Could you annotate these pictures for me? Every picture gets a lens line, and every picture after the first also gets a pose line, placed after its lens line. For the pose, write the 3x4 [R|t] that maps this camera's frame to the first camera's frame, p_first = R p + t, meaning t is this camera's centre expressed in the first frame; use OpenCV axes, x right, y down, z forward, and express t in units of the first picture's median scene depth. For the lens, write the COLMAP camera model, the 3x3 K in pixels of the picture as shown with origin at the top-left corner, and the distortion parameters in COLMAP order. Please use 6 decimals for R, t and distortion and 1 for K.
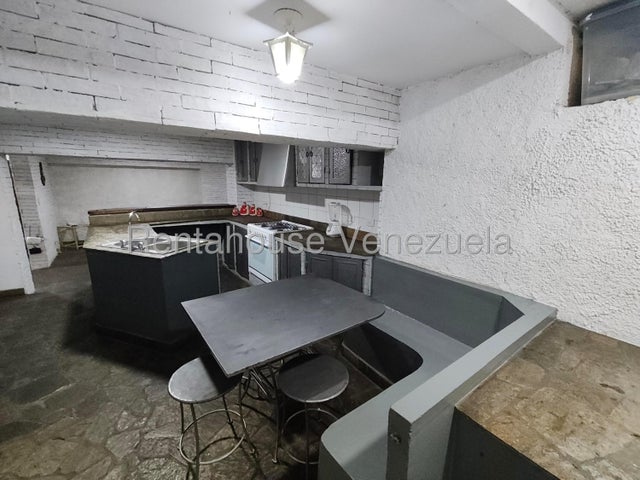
lens RADIAL K [[292.6, 0, 321.2], [0, 292.6, 241.6], [0, 0, 1]] dist [0.007068, -0.001370]
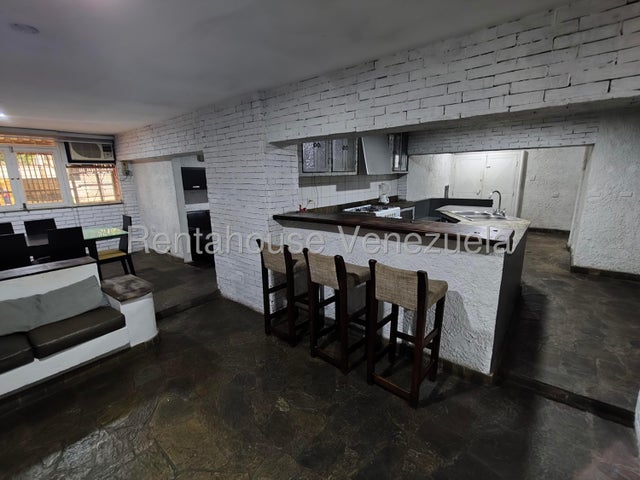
lens RADIAL K [[292.6, 0, 320.8], [0, 292.6, 239.6], [0, 0, 1]] dist [0.007068, -0.001370]
pose [[-0.265273, -0.216938, 0.939451, -1.195603], [0.219015, 0.935331, 0.277830, -0.302193], [-0.938969, 0.279454, -0.200605, 1.429977]]
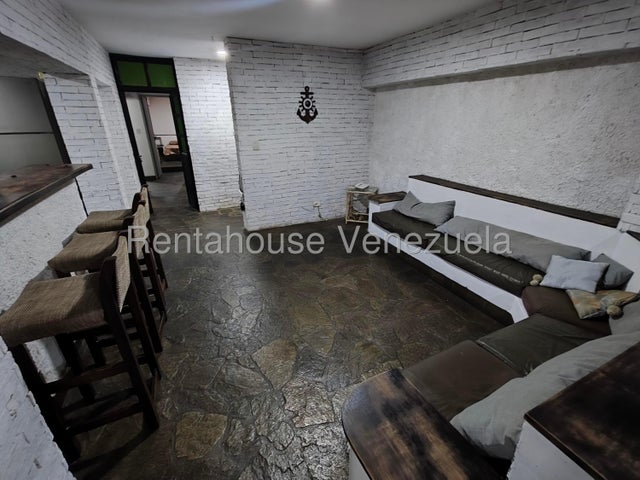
lens RADIAL K [[292.6, 0, 321.3], [0, 292.6, 241.2], [0, 0, 1]] dist [0.007068, -0.001370]
pose [[-0.181262, 0.372475, -0.910168, -0.305180], [-0.209616, 0.889599, 0.405802, -0.324923], [0.960836, 0.264342, -0.083174, 1.650808]]
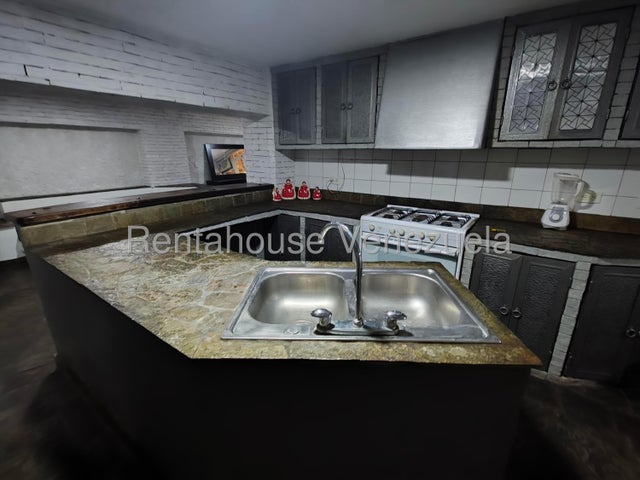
lens RADIAL K [[292.6, 0, 322.1], [0, 292.6, 240.5], [0, 0, 1]] dist [0.007068, -0.001370]
pose [[0.944116, -0.106781, 0.311837, -0.522988], [0.078434, 0.991676, 0.102111, -0.078881], [-0.320145, -0.071946, 0.944633, 0.468447]]
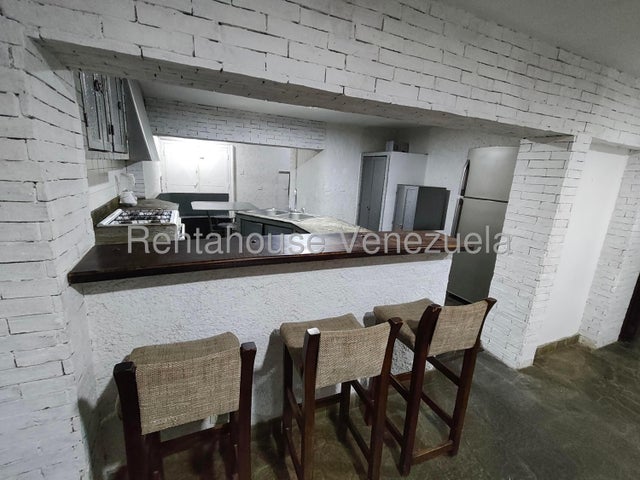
lens RADIAL K [[292.6, 0, 320.4], [0, 292.6, 241.3], [0, 0, 1]] dist [0.007068, -0.001370]
pose [[-0.979328, -0.111708, 0.168638, -0.686025], [-0.027226, 0.898889, 0.437330, -0.320539], [-0.200440, 0.423698, -0.883348, 1.546009]]
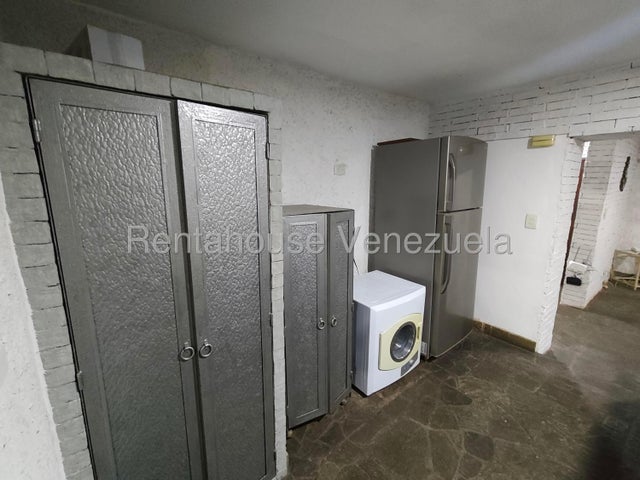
lens RADIAL K [[292.6, 0, 321.5], [0, 292.6, 239.2], [0, 0, 1]] dist [0.007068, -0.001370]
pose [[0.053538, 0.190815, -0.980165, -0.407670], [-0.212214, 0.961325, 0.175556, -0.077982], [0.975756, 0.198605, 0.091961, 0.397586]]
